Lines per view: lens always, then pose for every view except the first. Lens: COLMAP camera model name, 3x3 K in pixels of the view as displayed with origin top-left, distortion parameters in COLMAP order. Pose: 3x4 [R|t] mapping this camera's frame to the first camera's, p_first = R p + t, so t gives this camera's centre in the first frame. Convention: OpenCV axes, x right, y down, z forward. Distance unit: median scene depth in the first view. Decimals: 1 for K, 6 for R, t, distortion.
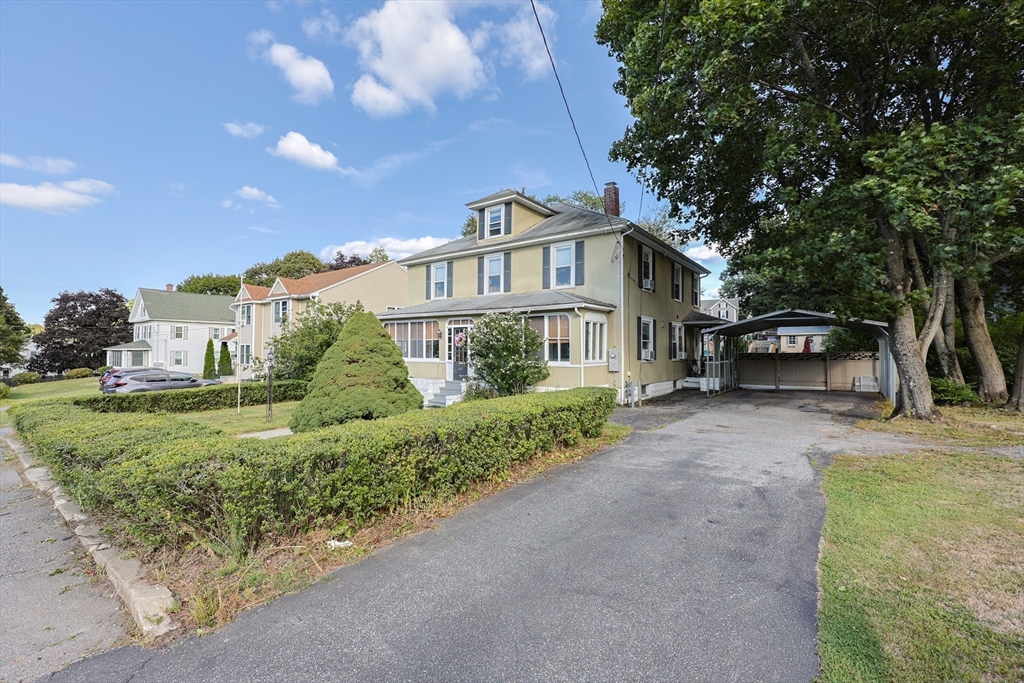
lens RADIAL K [[439.2, 0, 514.1], [0, 439.2, 334.5], [0, 0, 1]] dist [-0.002322, 0.000177]
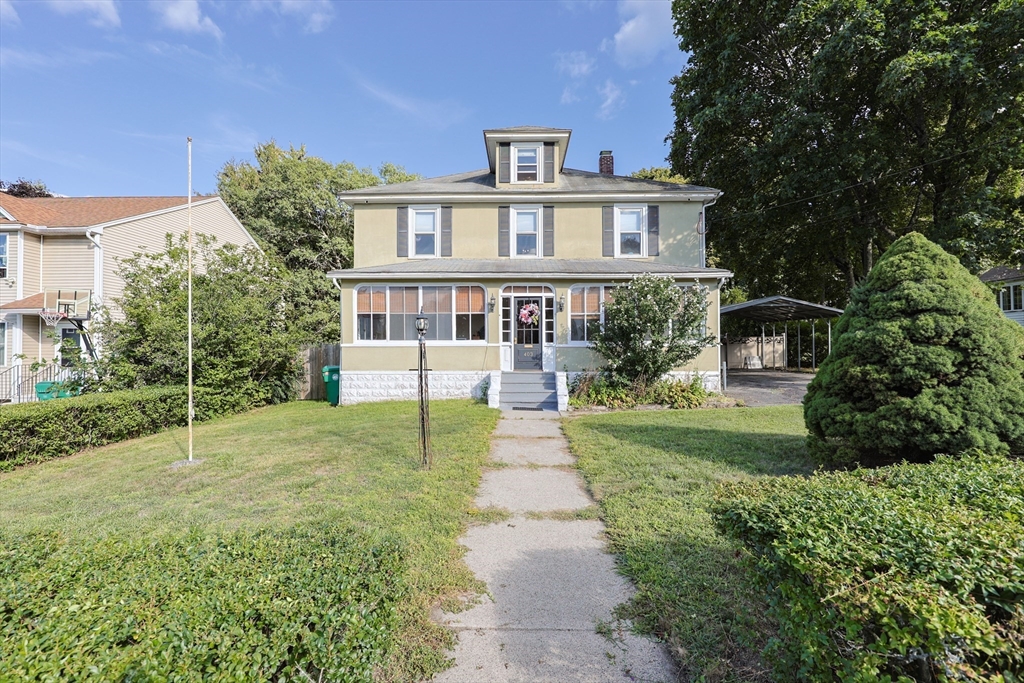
lens RADIAL K [[439.2, 0, 514.1], [0, 439.2, 334.5], [0, 0, 1]] dist [-0.002322, 0.000177]
pose [[0.817003, -0.011454, 0.576520, -0.525744], [-0.014163, 0.999102, 0.039920, 0.016556], [-0.576460, -0.040780, 0.816107, 0.371733]]
